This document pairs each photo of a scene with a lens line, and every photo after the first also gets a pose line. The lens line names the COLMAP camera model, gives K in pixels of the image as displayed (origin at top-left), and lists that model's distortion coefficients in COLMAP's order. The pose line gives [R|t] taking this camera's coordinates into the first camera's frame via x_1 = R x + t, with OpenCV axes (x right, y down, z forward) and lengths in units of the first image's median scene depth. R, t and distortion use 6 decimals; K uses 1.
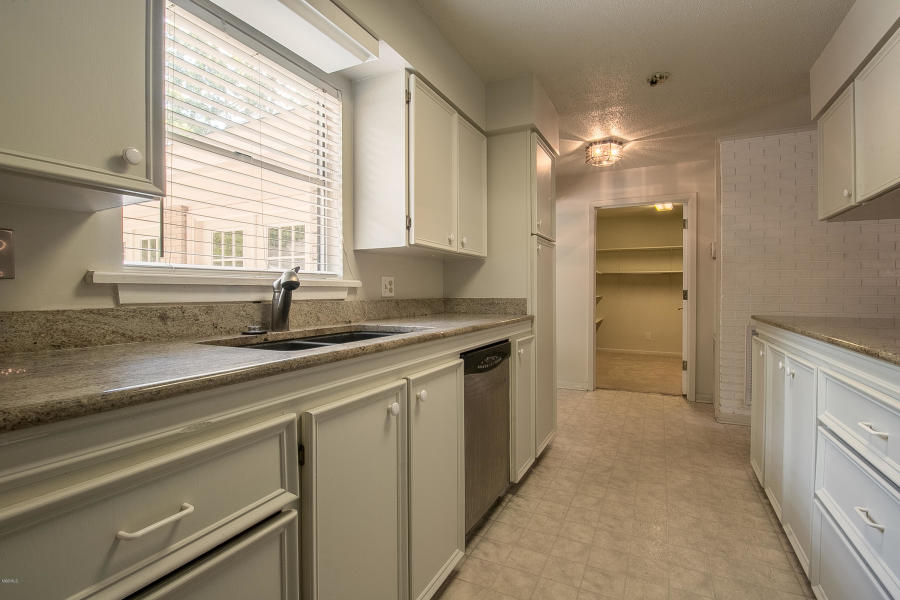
lens RADIAL K [[415.8, 0, 446.7], [0, 415.8, 297.0], [0, 0, 1]] dist [-0.017952, -0.001507]
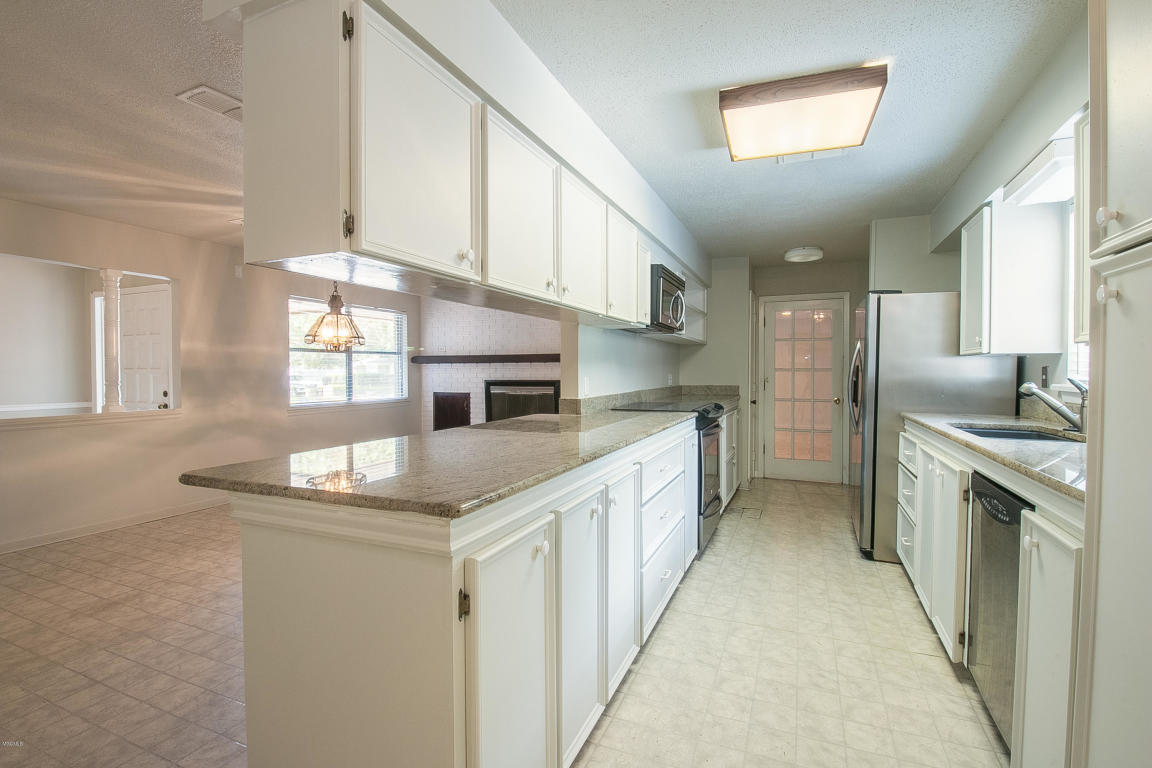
lens RADIAL K [[532.2, 0, 571.7], [0, 532.2, 380.1], [0, 0, 1]] dist [-0.017952, -0.001507]
pose [[-0.997619, 0.007373, -0.068565, 0.672972], [0.005380, 0.999559, 0.029209, -0.069442], [0.068750, 0.028770, -0.997219, 1.400578]]
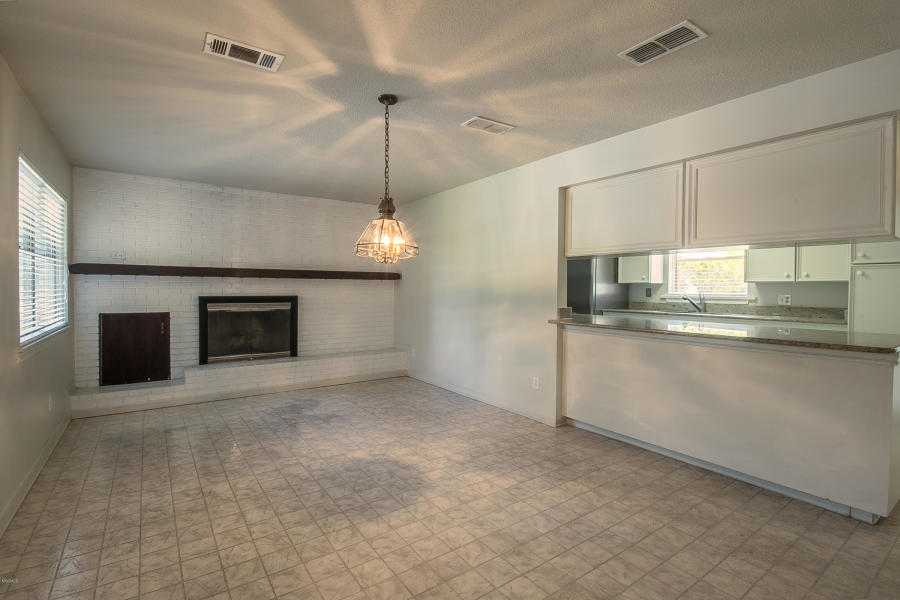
lens RADIAL K [[415.2, 0, 454.9], [0, 415.2, 296.7], [0, 0, 1]] dist [-0.006004, -0.006898]
pose [[-0.464832, 0.014552, -0.885279, 2.067068], [-0.016737, 0.999542, 0.025218, -0.055638], [0.885241, 0.026539, -0.464376, 0.468988]]
